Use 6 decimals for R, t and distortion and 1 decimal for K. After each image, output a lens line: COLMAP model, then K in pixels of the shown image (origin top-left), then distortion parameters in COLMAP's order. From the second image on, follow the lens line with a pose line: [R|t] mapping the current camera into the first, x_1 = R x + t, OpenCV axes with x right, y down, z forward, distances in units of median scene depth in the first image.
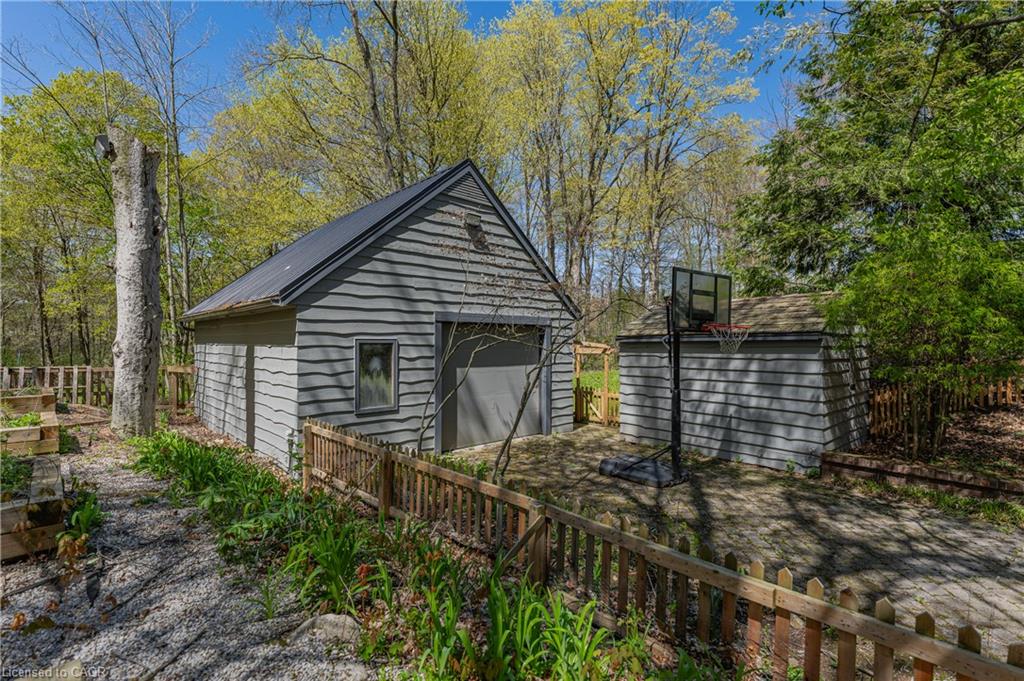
lens RADIAL K [[469.7, 0, 514.1], [0, 469.7, 349.8], [0, 0, 1]] dist [-0.002634, -0.000269]
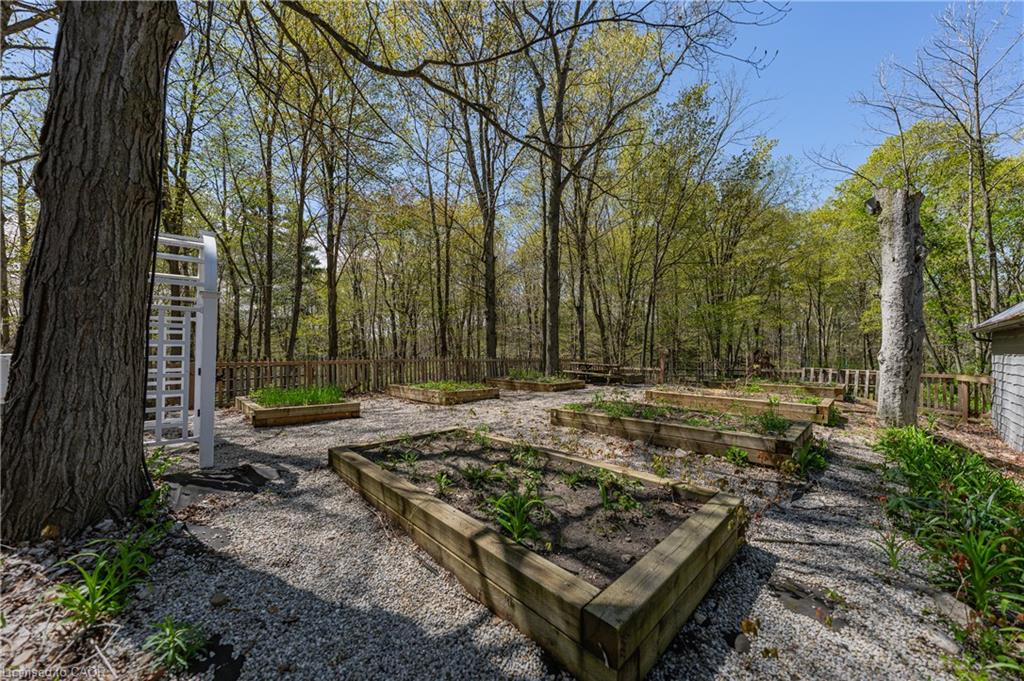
lens RADIAL K [[356.5, 0, 515.0], [0, 356.5, 340.7], [0, 0, 1]] dist [-0.000377, -0.000015]
pose [[-0.000071, -0.029782, -0.999556, 0.132865], [-0.019533, 0.999366, -0.029775, 0.000686], [0.999809, 0.019522, -0.000653, -0.013412]]
